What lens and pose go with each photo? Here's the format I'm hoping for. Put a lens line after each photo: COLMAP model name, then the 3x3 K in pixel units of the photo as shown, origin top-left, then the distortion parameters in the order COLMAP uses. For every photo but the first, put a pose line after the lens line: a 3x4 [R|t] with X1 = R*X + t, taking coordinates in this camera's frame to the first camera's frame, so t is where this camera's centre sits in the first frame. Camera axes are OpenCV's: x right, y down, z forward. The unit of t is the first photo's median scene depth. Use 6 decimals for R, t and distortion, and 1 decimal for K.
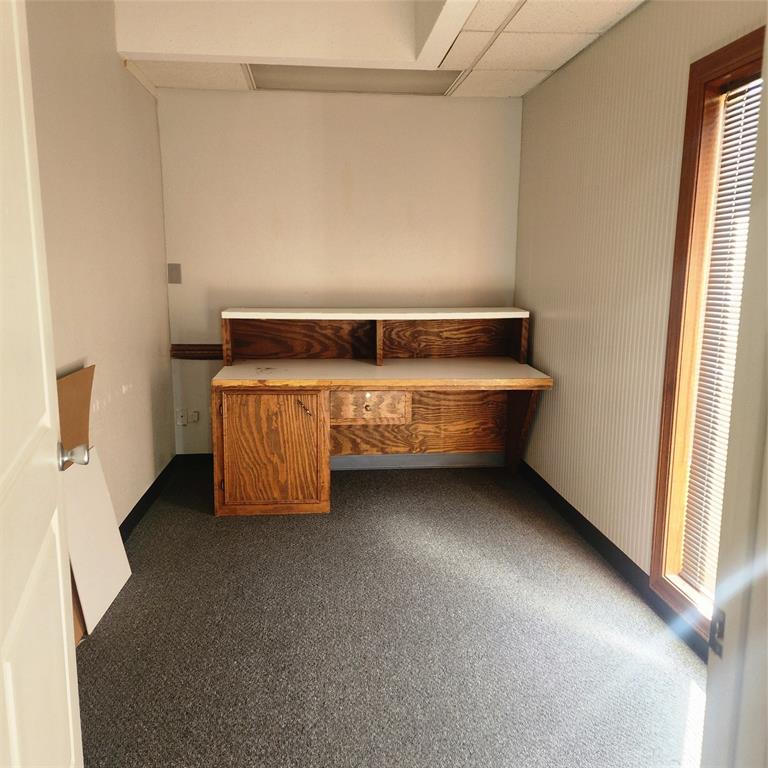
lens RADIAL K [[681.2, 0, 383.3], [0, 681.2, 384.8], [0, 0, 1]] dist [0.101034, 0.003182]
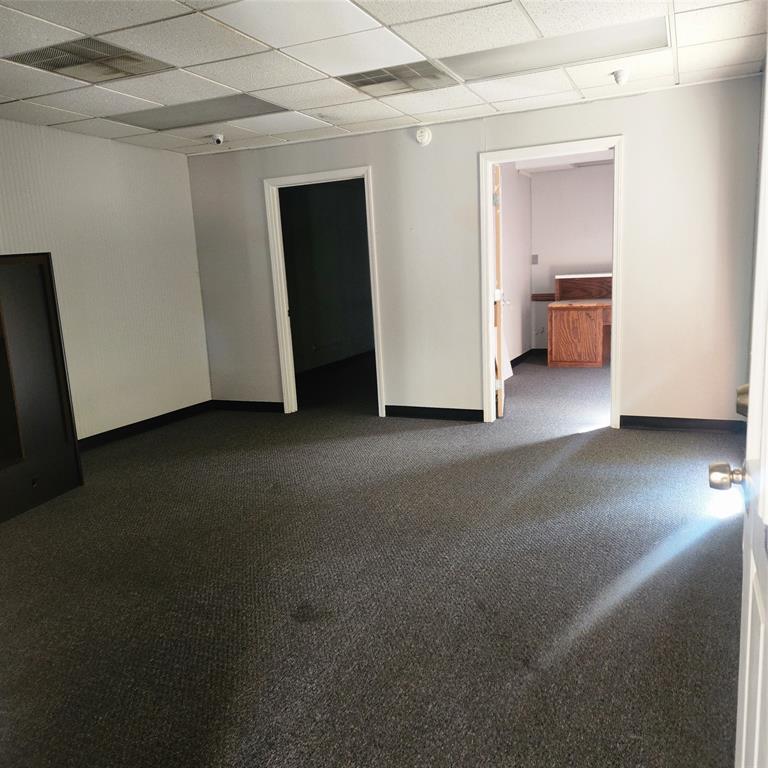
lens RADIAL K [[681.2, 0, 382.5], [0, 681.2, 384.6], [0, 0, 1]] dist [0.101034, 0.003182]
pose [[0.870680, 0.035026, -0.490600, 0.386978], [-0.028469, 0.999378, 0.020826, 0.220314], [0.491024, -0.004166, 0.871136, -1.221086]]
